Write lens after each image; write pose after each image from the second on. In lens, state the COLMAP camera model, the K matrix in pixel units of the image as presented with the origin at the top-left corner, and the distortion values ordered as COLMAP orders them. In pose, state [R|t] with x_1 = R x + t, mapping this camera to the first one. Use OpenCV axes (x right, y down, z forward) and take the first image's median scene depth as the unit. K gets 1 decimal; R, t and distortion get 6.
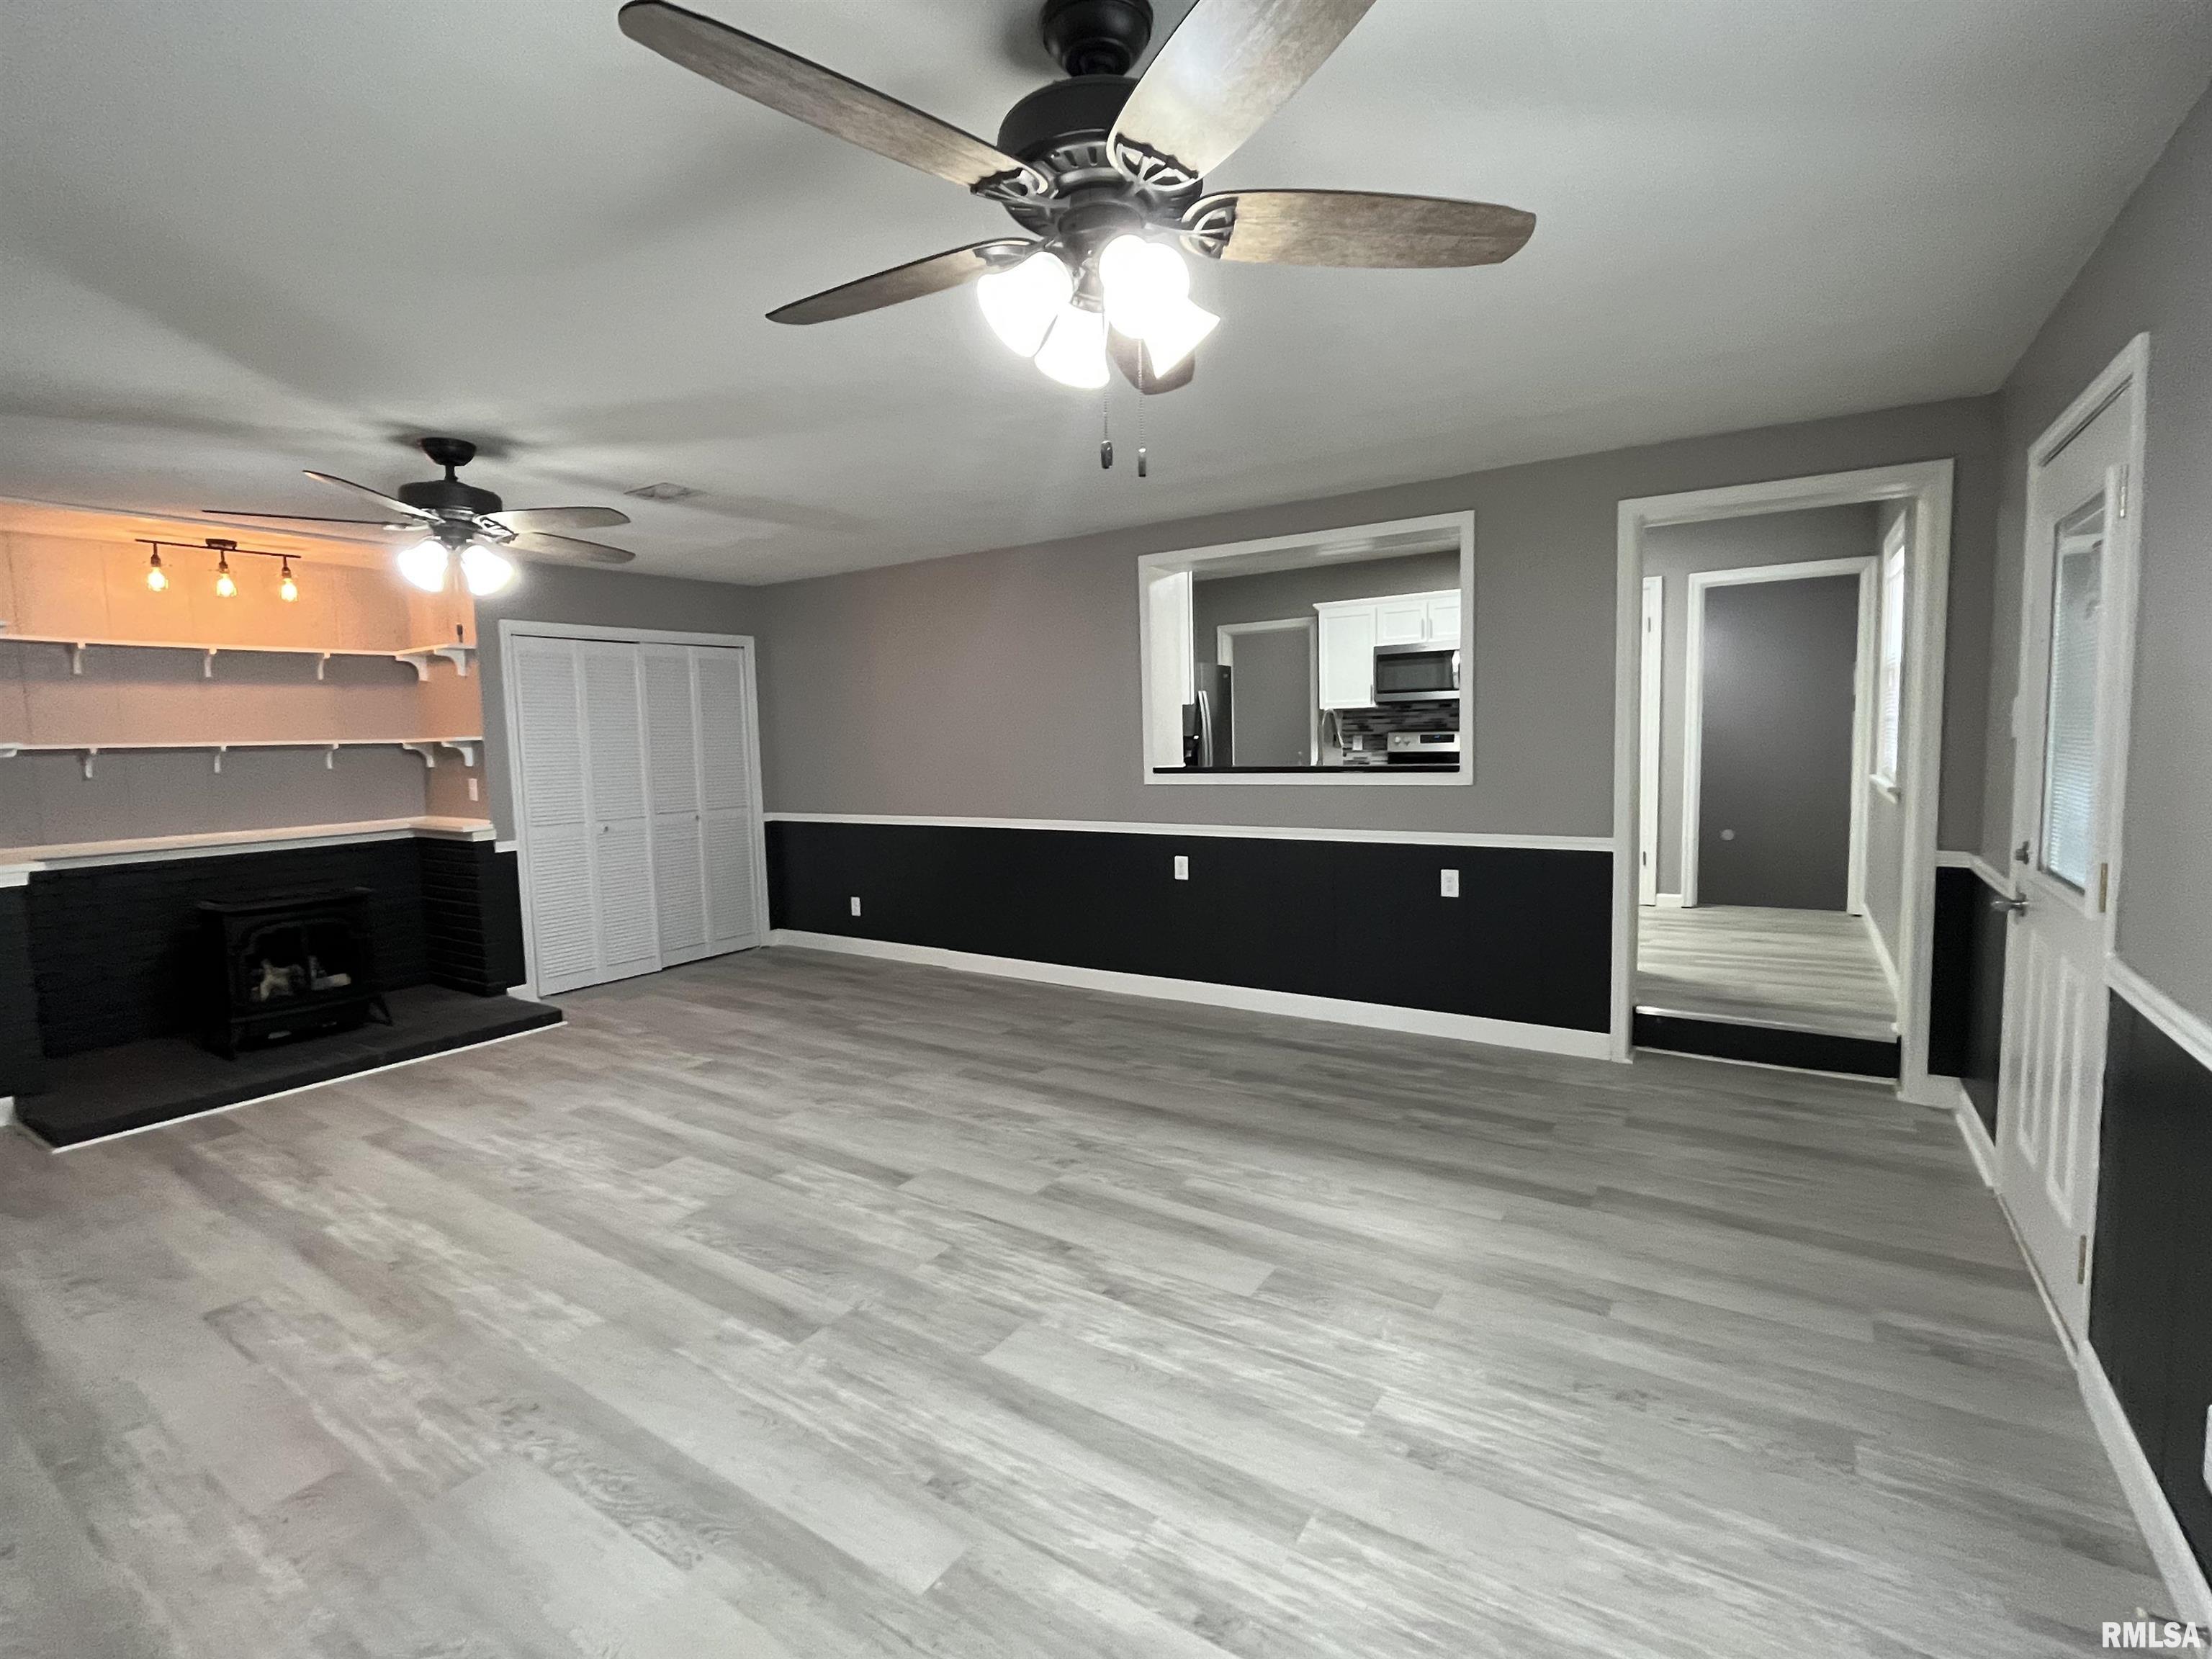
lens RADIAL K [[1018.1, 0, 1106.2], [0, 1018.1, 820.6], [0, 0, 1]] dist [-0.002473, -0.001334]
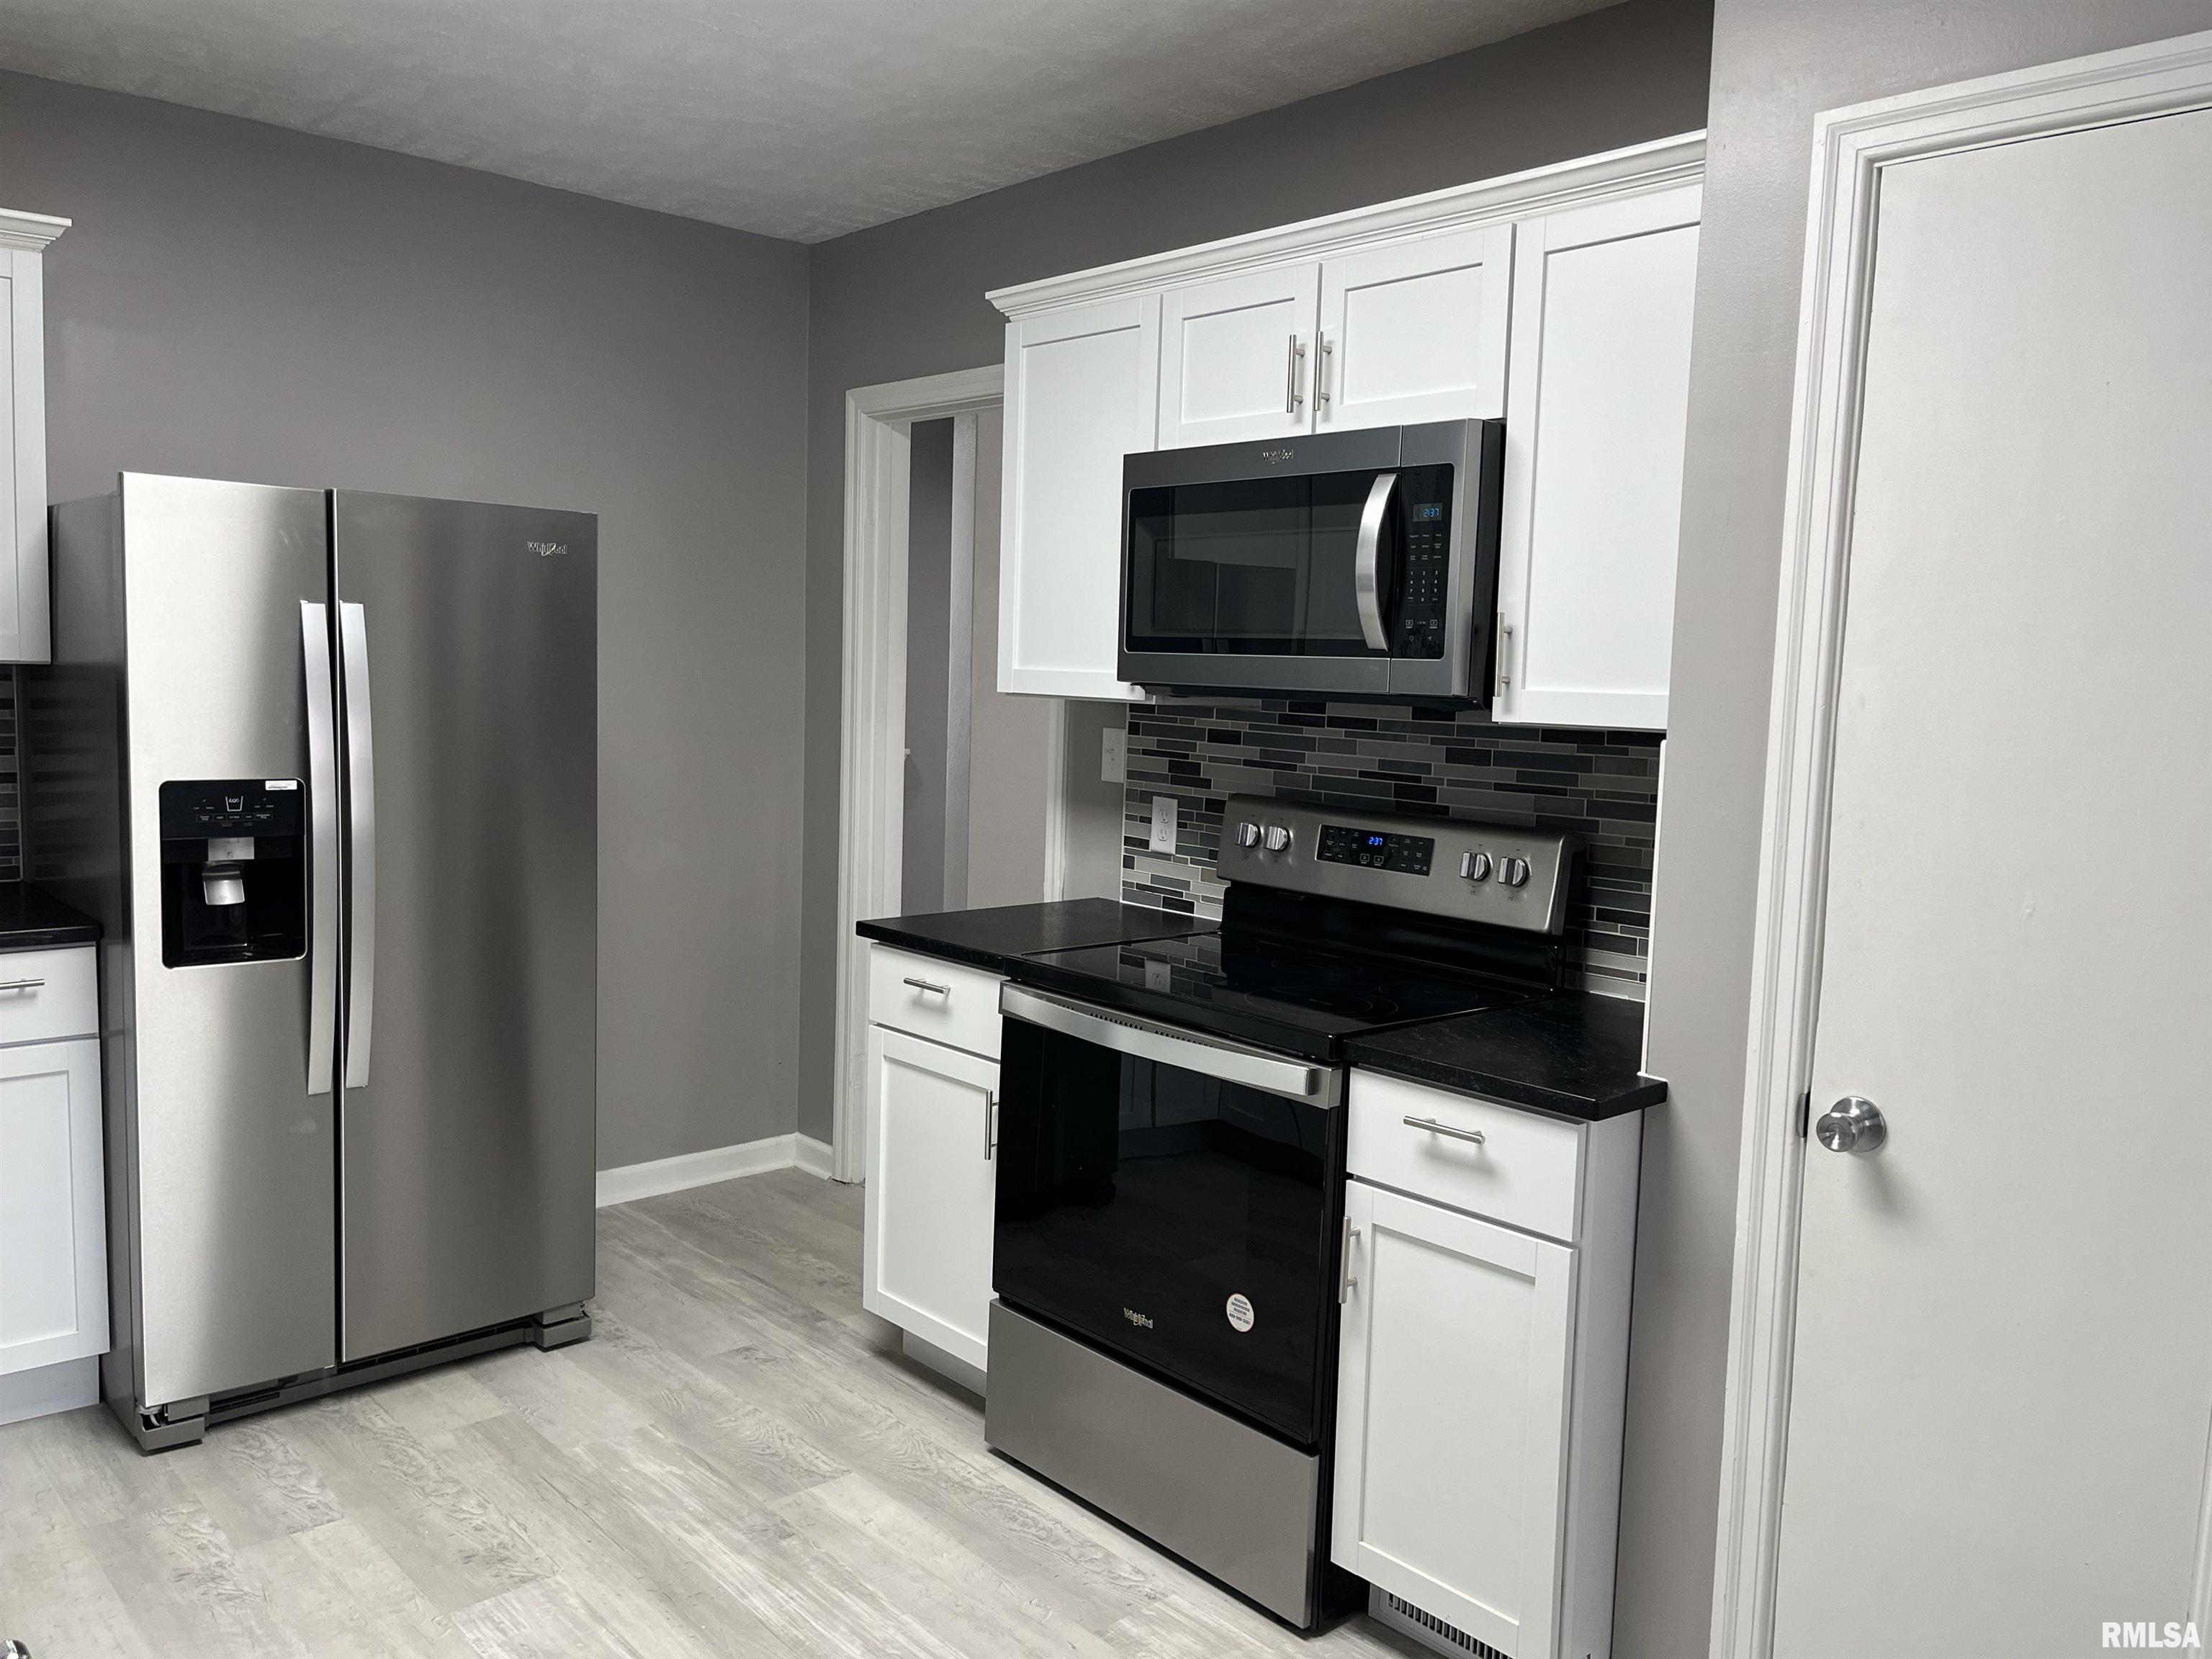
lens RADIAL K [[1695.6, 0, 1100.6], [0, 1695.6, 828.6], [0, 0, 1]] dist [0.029307, -0.013885]
pose [[0.966923, 0.083884, -0.240879, 0.724734], [-0.079972, 0.996458, 0.025990, -0.183256], [0.242206, -0.005867, 0.970207, 1.200890]]
